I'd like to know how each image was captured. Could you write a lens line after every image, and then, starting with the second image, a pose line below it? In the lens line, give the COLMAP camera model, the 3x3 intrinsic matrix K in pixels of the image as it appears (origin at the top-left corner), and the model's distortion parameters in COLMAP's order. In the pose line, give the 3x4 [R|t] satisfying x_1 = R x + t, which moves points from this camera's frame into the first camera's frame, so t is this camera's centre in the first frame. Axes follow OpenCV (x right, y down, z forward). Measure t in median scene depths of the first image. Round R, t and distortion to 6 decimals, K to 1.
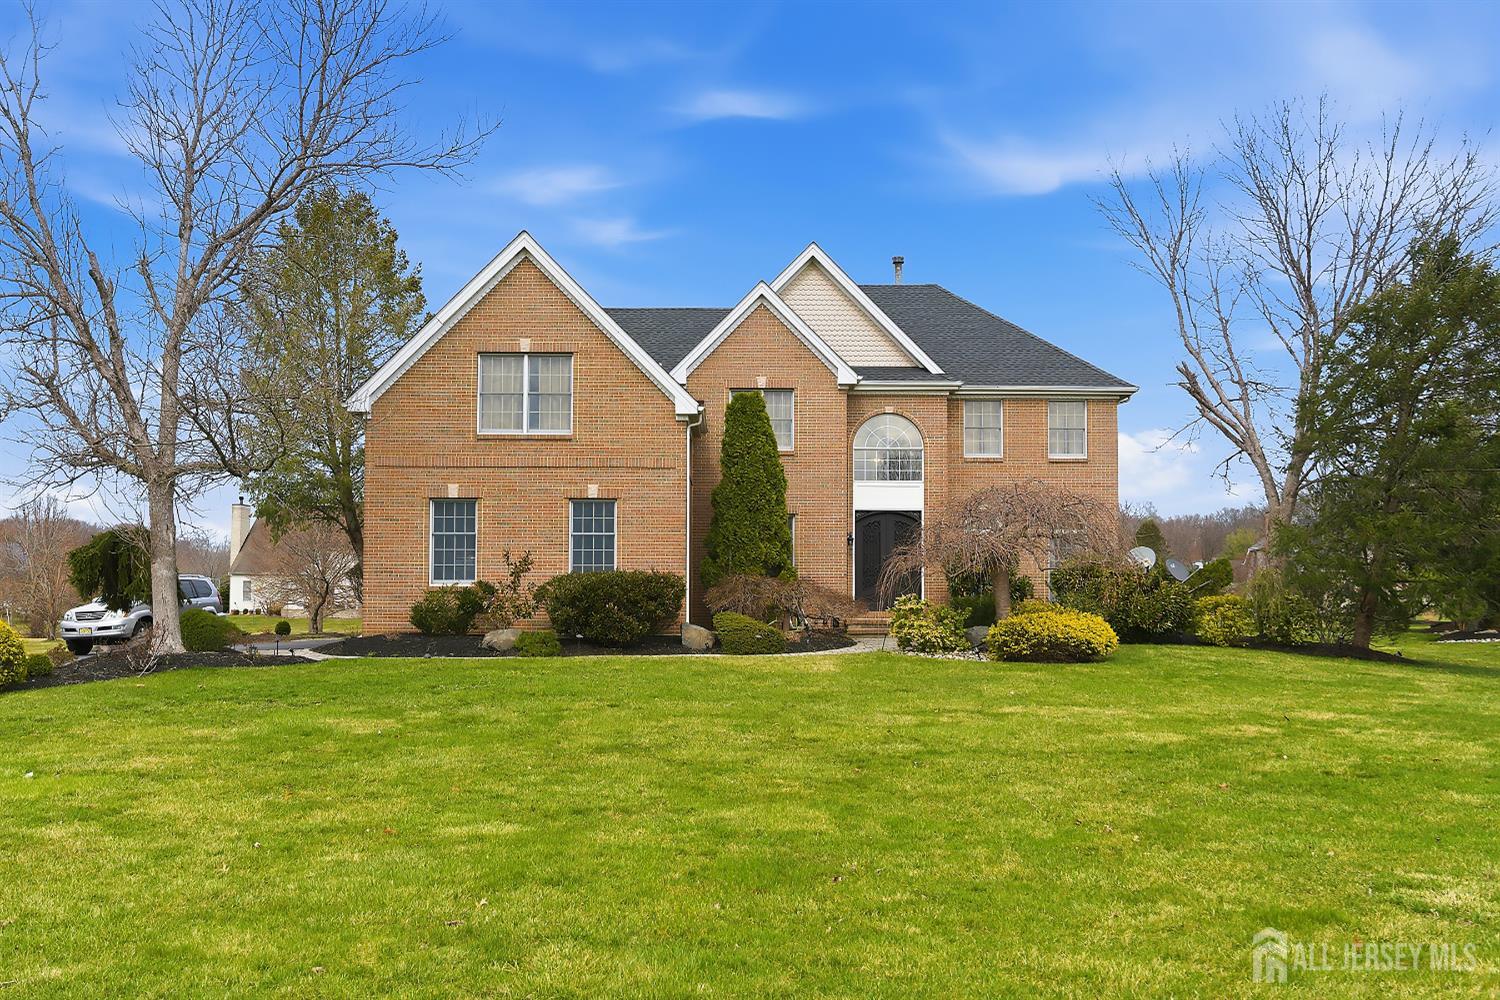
lens RADIAL K [[1338.4, 0, 750.0], [0, 1338.4, 500.0], [0, 0, 1]] dist [0.002706, 0.001284]
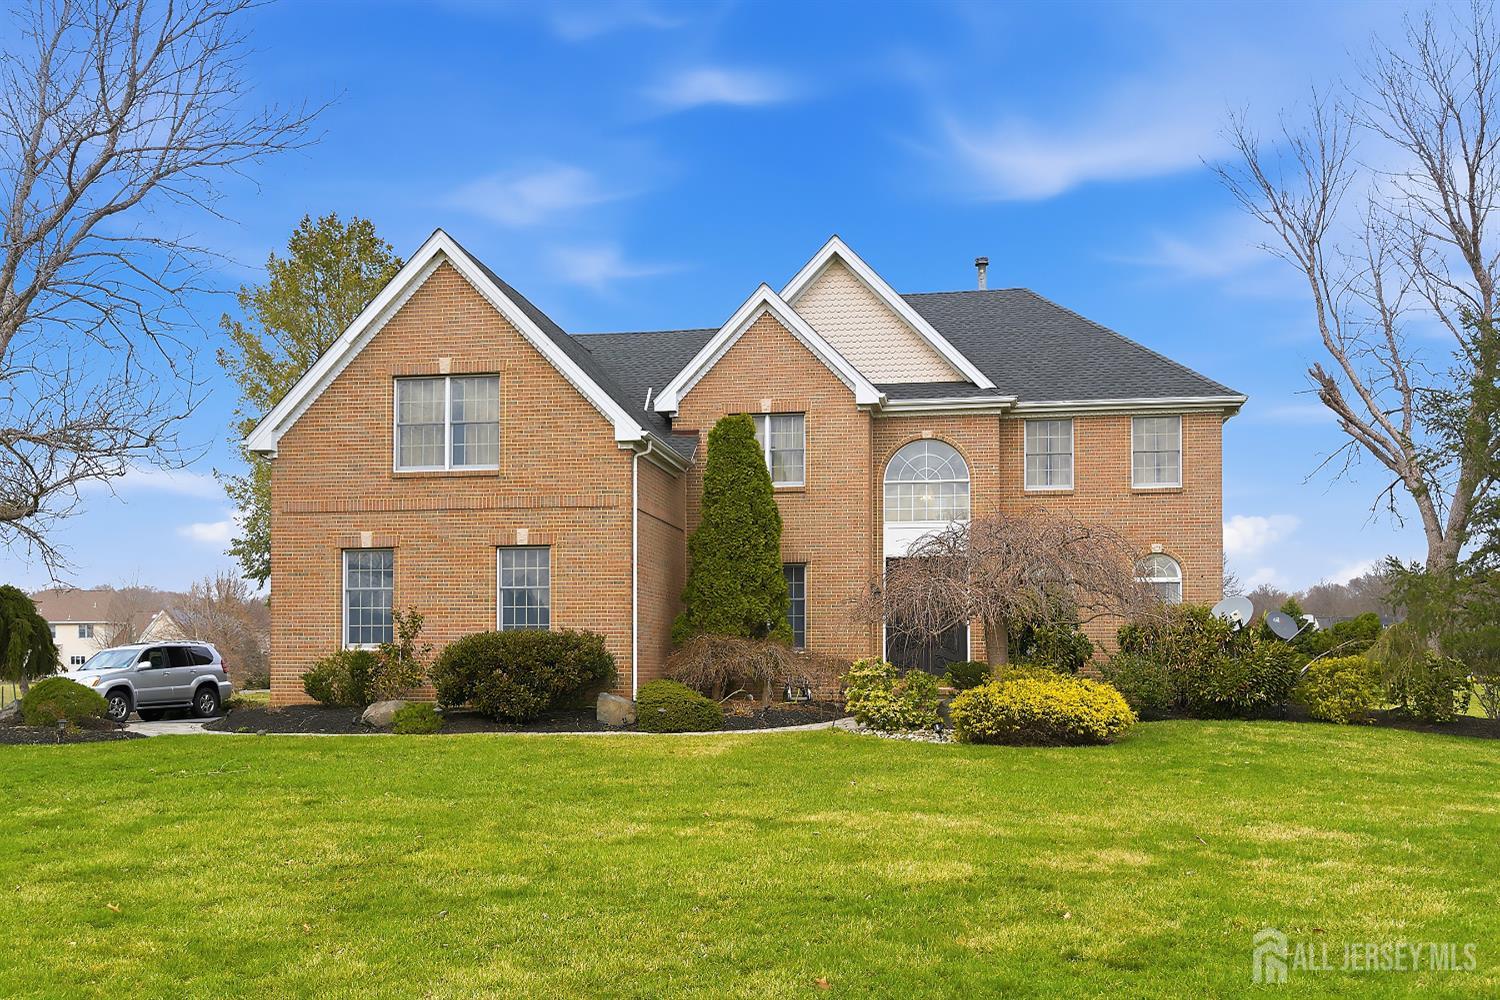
lens RADIAL K [[1370.3, 0, 751.1], [0, 1370.3, 617.6], [0, 0, 1]] dist [0.003335, -0.005604]
pose [[0.983956, -0.009673, -0.178147, 0.156894], [0.016284, 0.999230, 0.035683, 0.014123], [0.177665, -0.038012, 0.983357, 0.159032]]
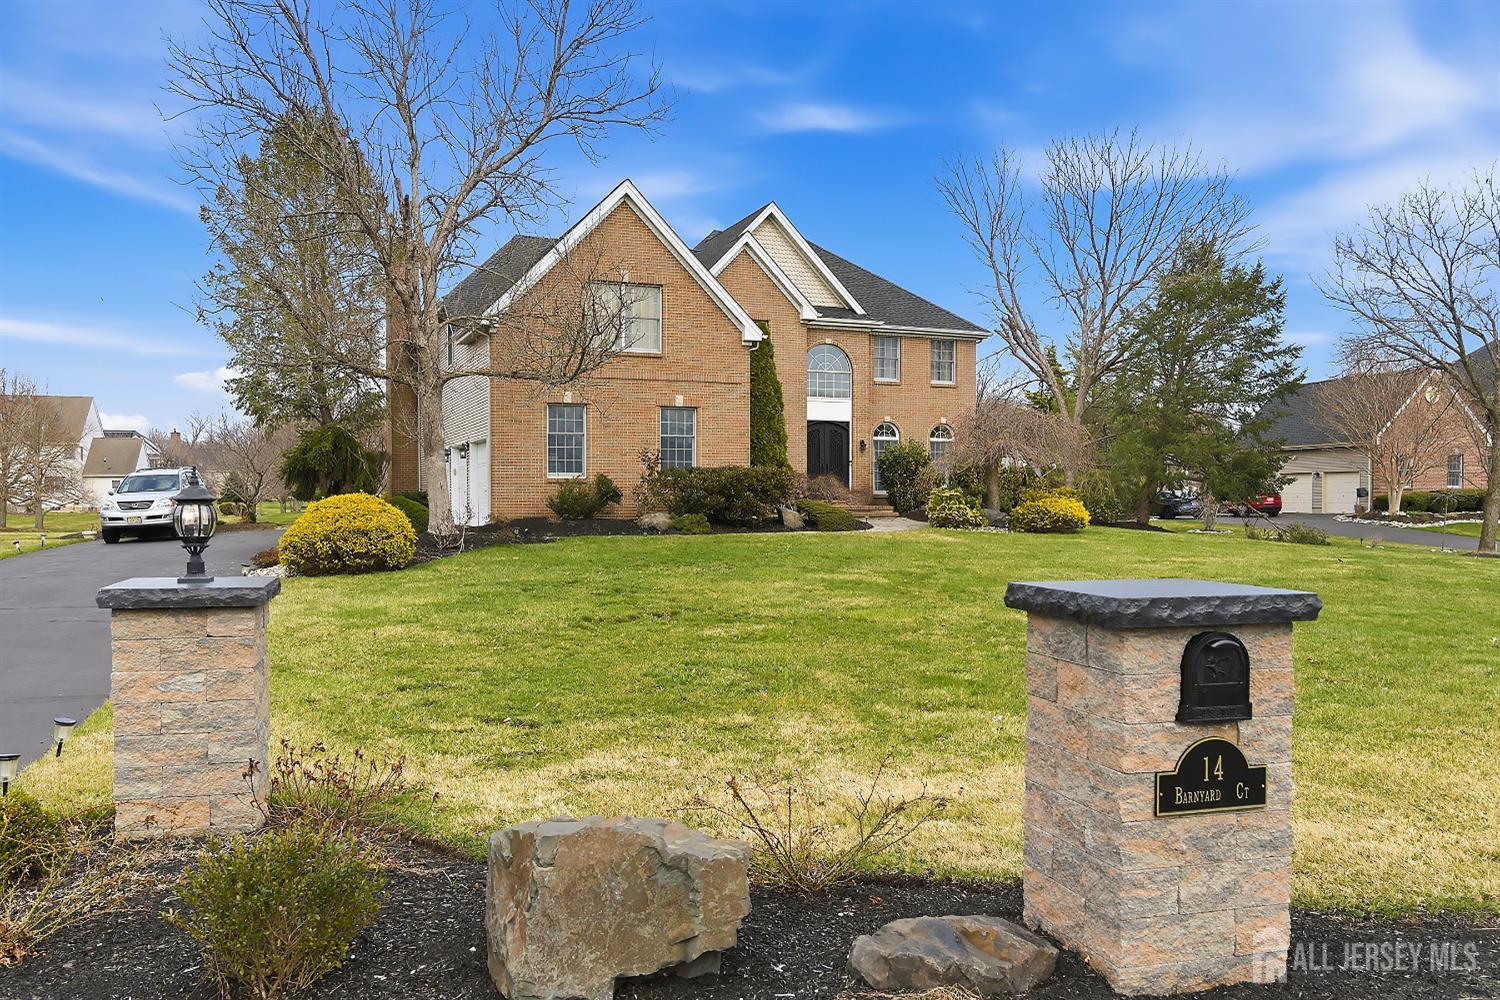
lens RADIAL K [[1207.8, 0, 750.0], [0, 1207.8, 500.0], [0, 0, 1]] dist [-0.075794, -0.000249]
pose [[0.929352, -0.001870, 0.369189, -0.412024], [-0.026661, 0.997036, 0.072163, 0.002256], [-0.368230, -0.076908, 0.926548, -0.041528]]
